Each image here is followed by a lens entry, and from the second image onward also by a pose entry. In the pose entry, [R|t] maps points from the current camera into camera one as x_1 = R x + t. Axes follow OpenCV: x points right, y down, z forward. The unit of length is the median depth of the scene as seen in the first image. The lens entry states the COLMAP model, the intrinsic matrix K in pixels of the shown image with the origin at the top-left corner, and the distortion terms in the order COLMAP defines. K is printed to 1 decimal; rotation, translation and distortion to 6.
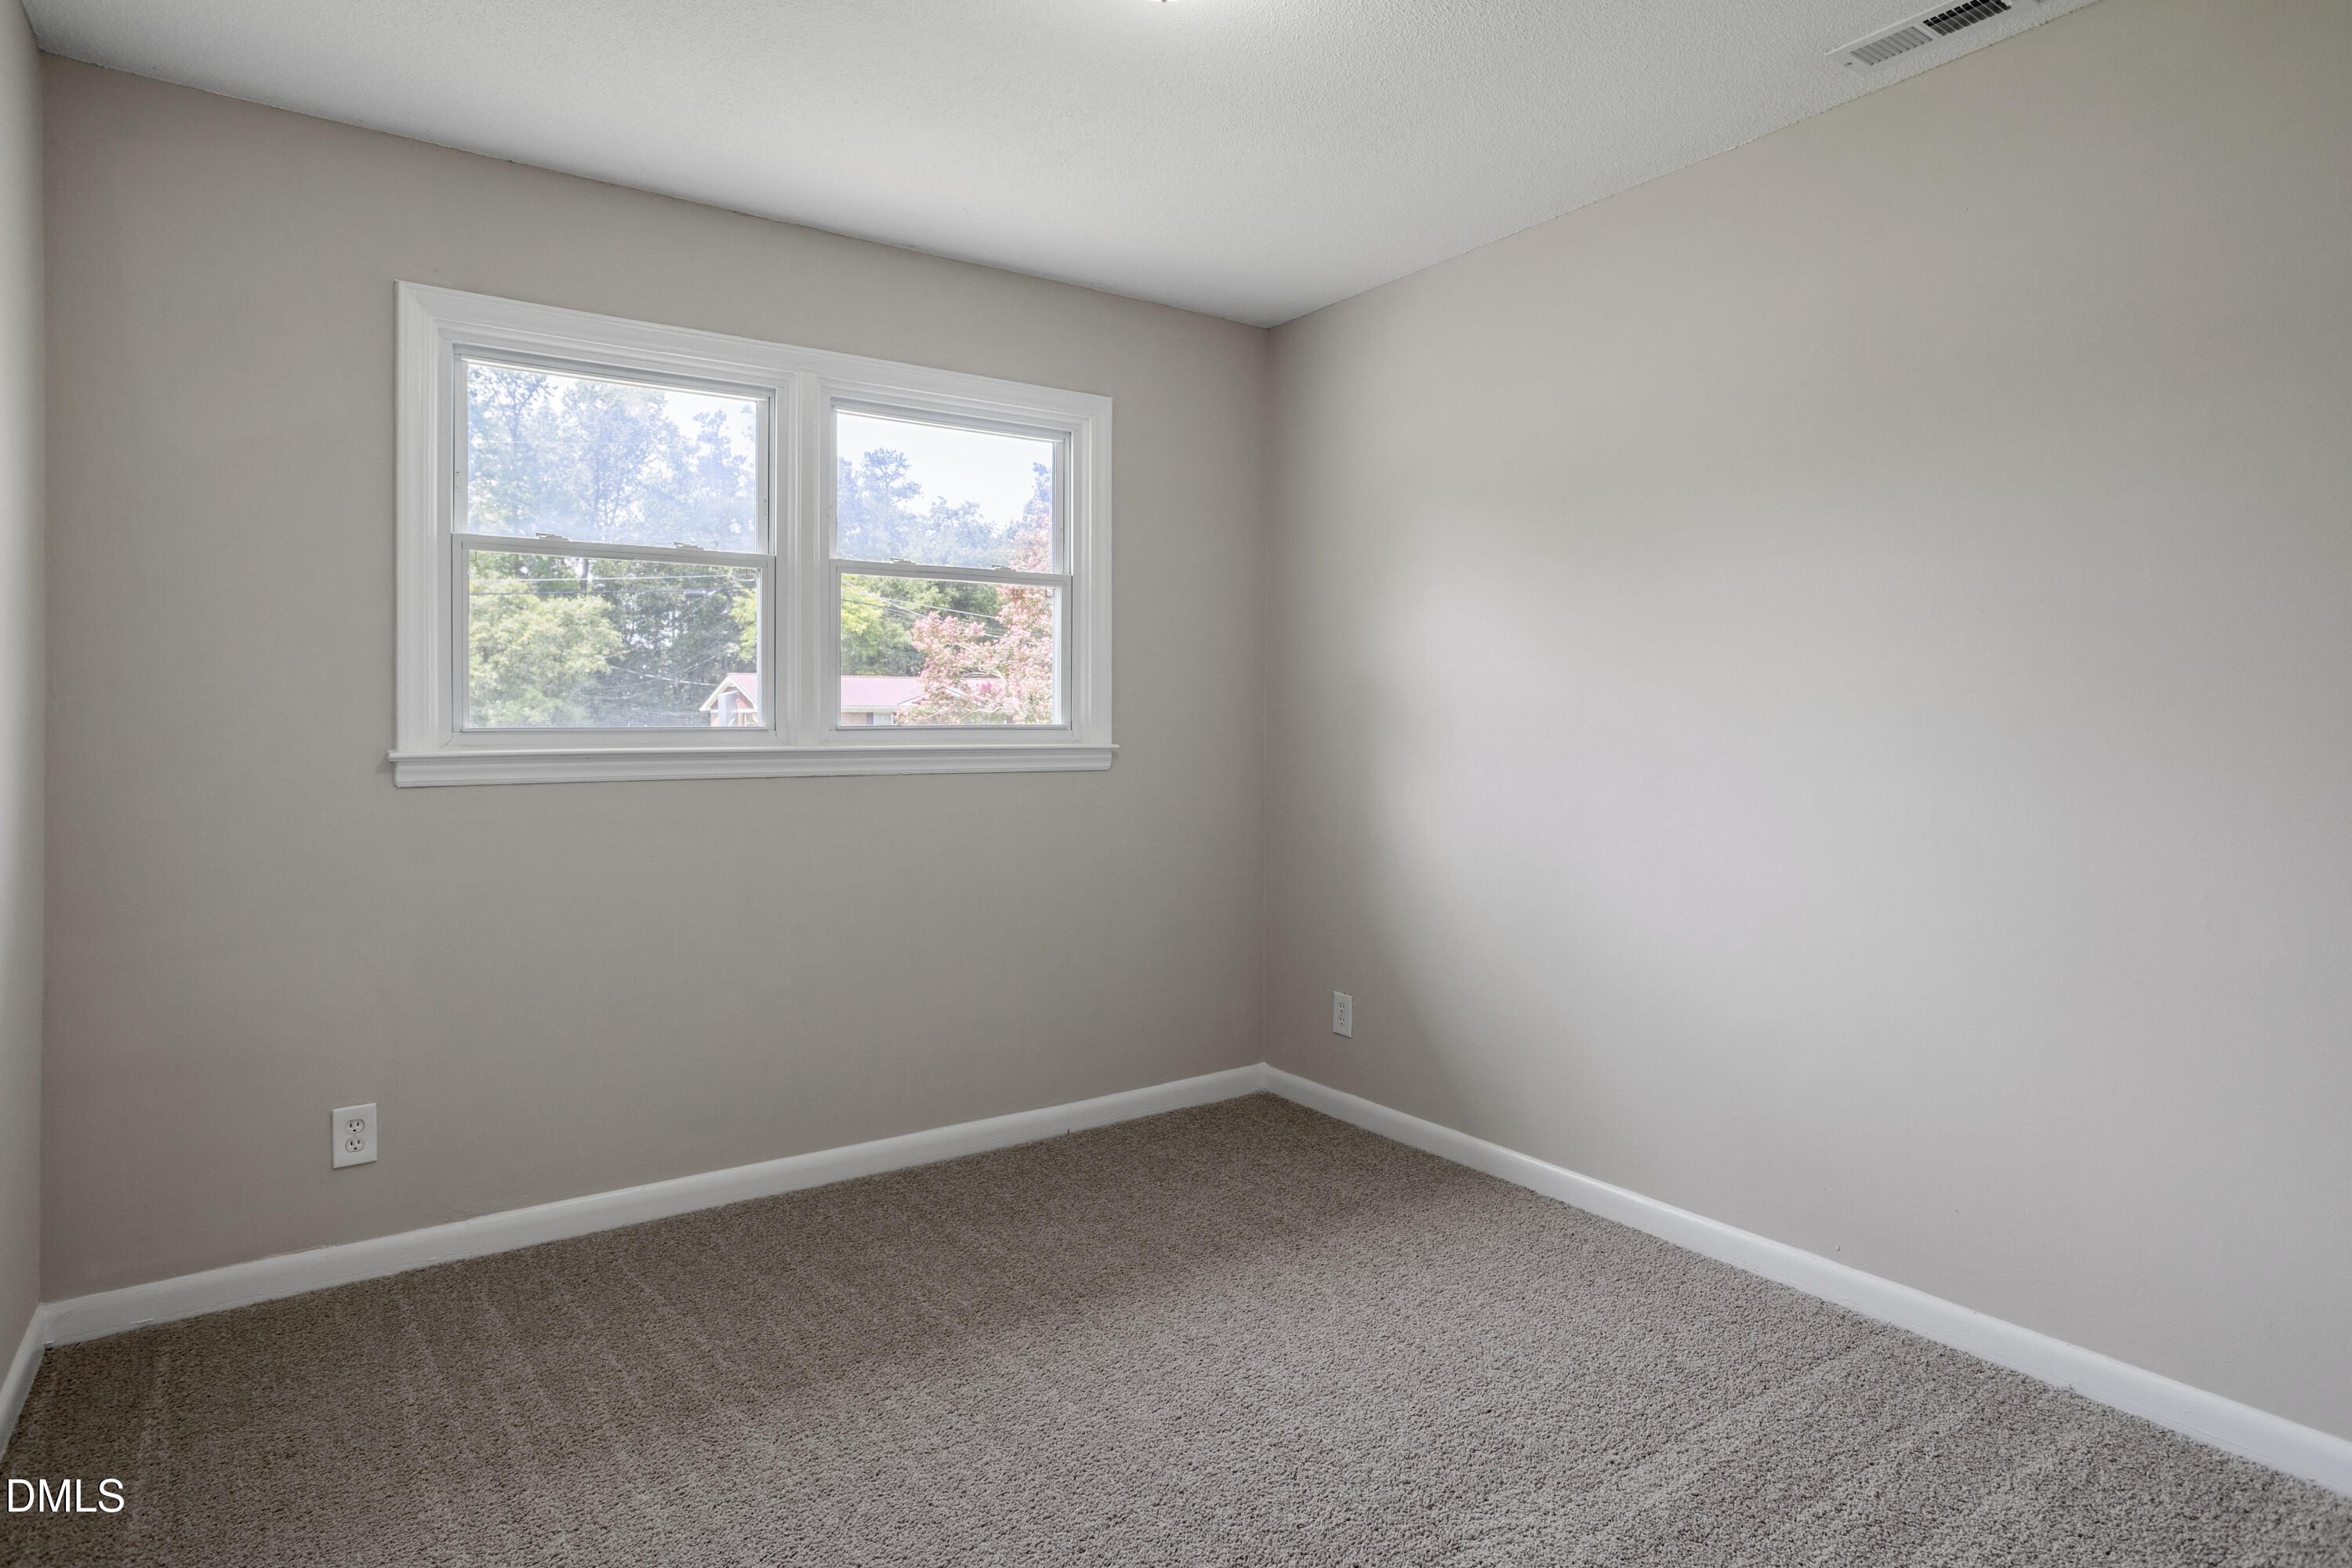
lens RADIAL K [[1309.7, 0, 1179.9], [0, 1309.7, 702.6], [0, 0, 1]] dist [0.021900, 0.000676]
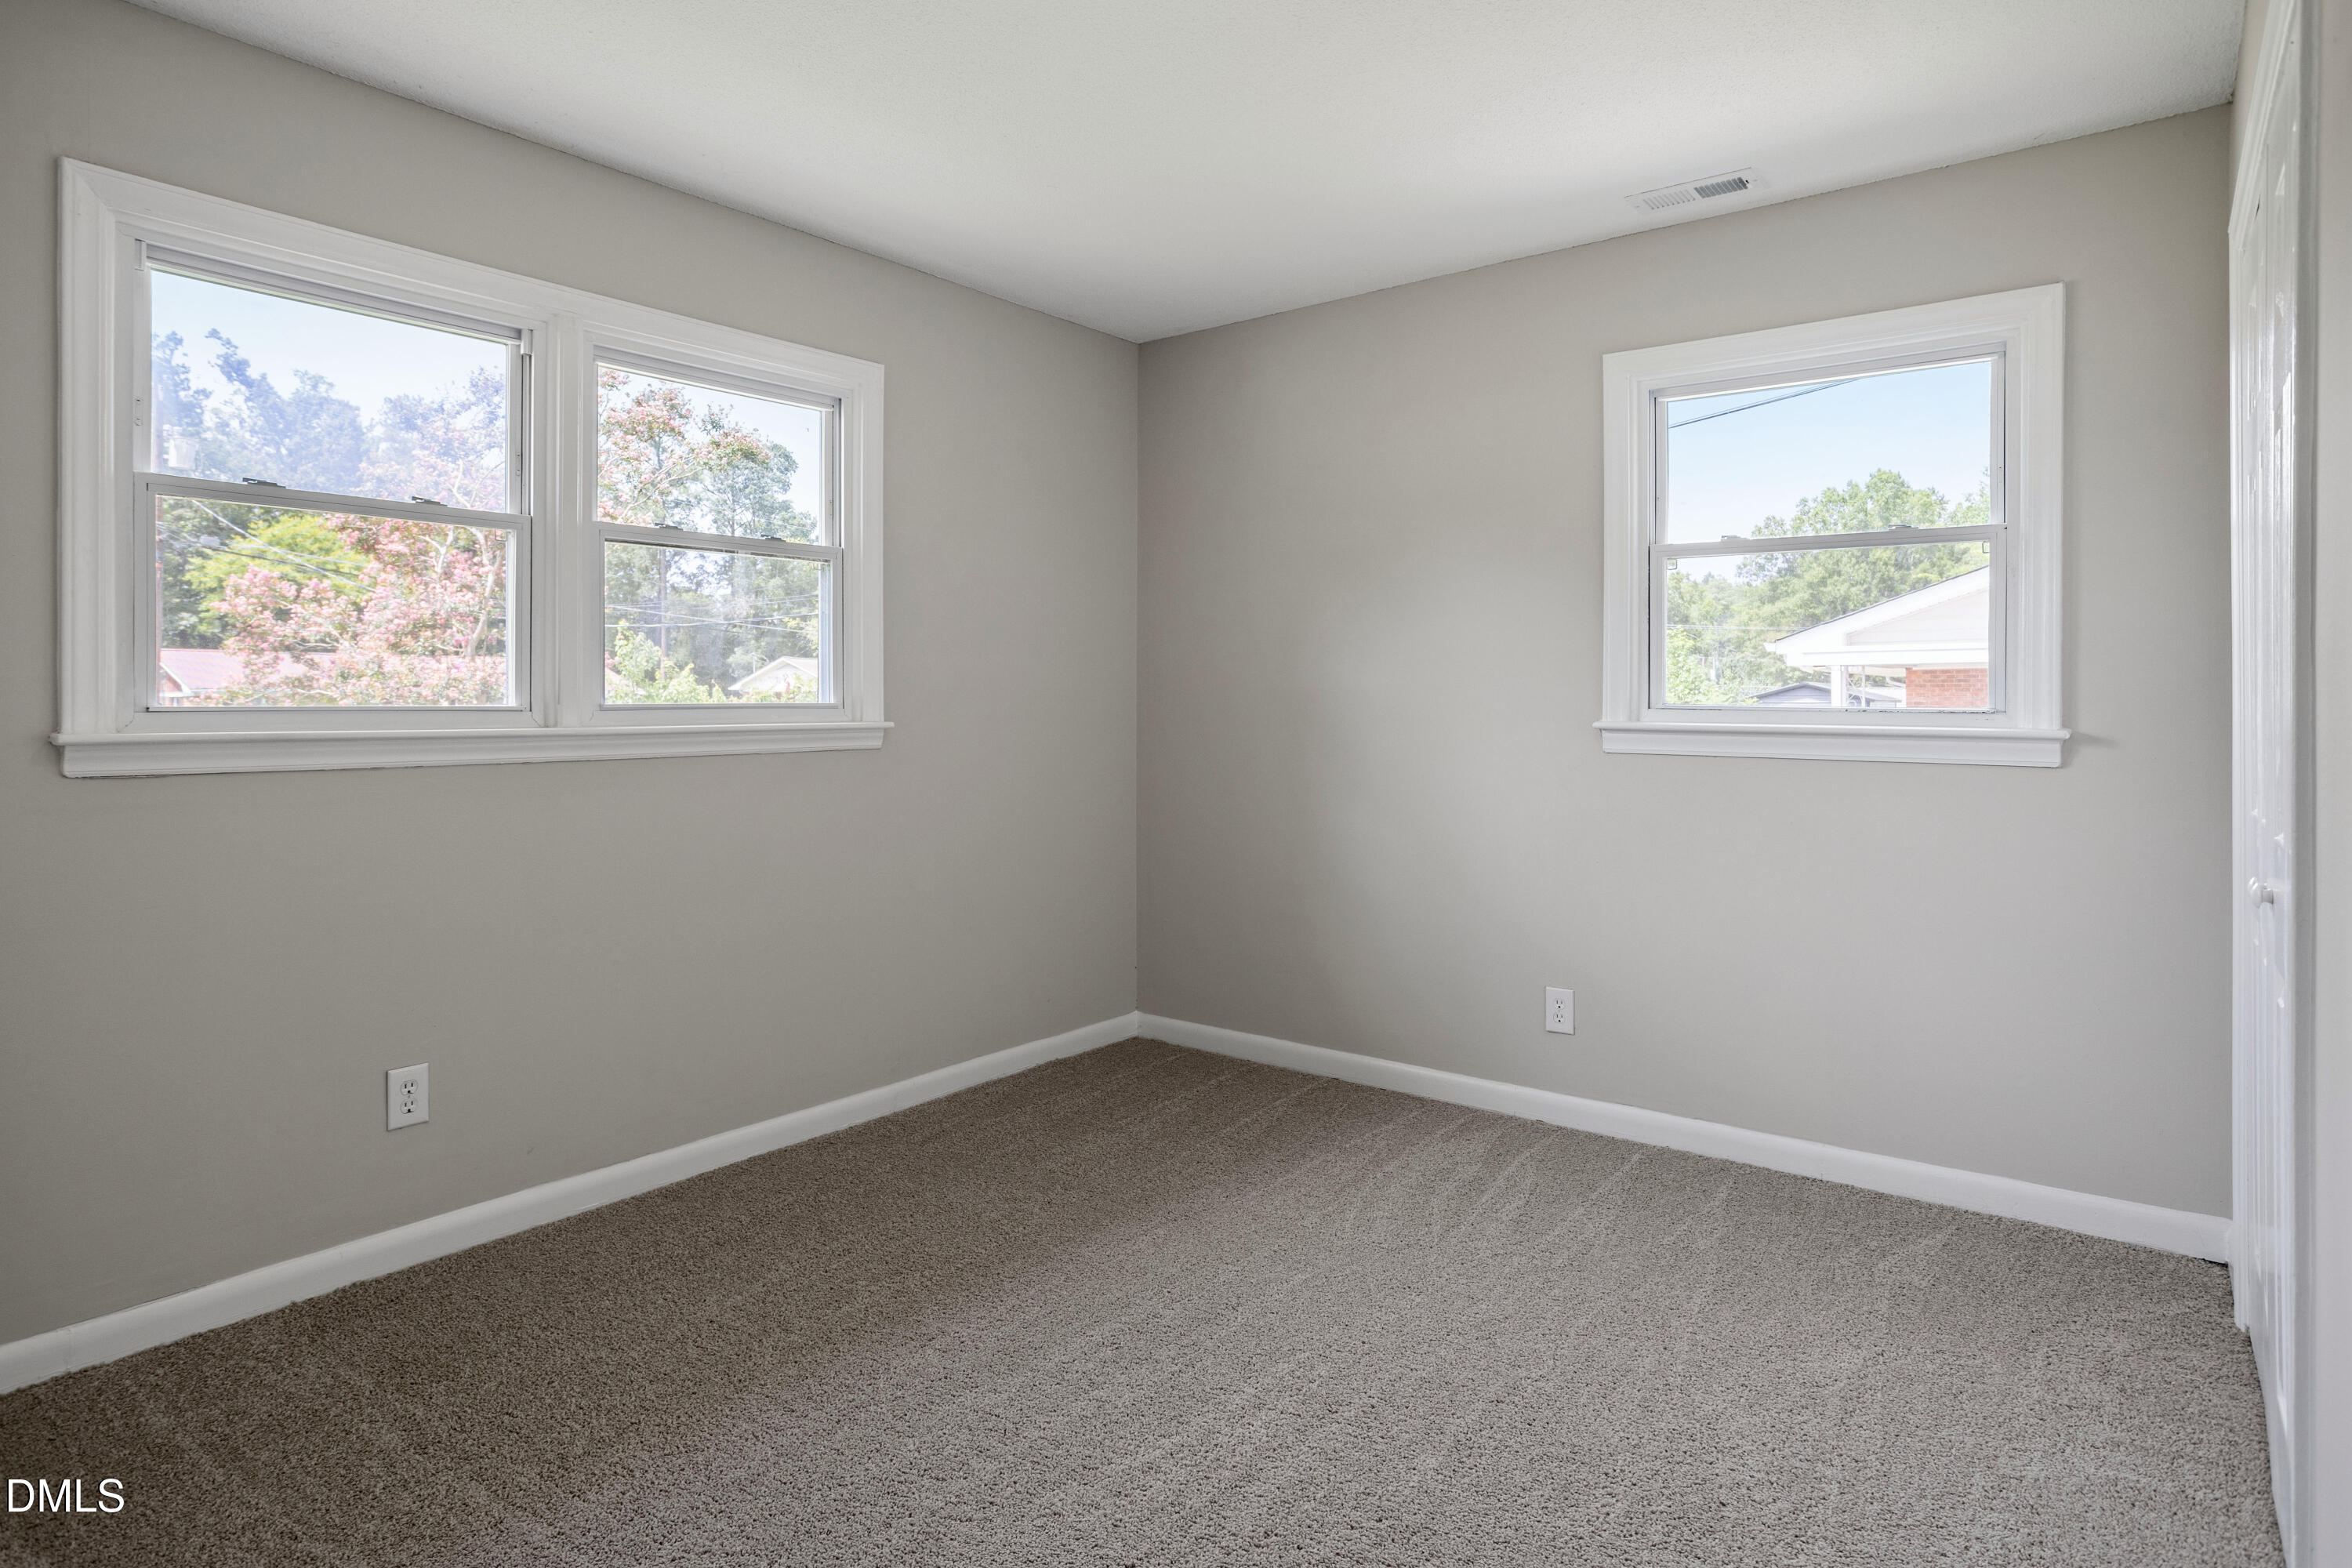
lens RADIAL K [[1309.7, 0, 1179.9], [0, 1309.7, 702.6], [0, 0, 1]] dist [0.021900, 0.000676]
pose [[0.950662, -0.000228, 0.310229, -0.163462], [-0.003464, 0.999930, 0.011353, 0.004400], [-0.310210, -0.011867, 0.950594, -0.000098]]
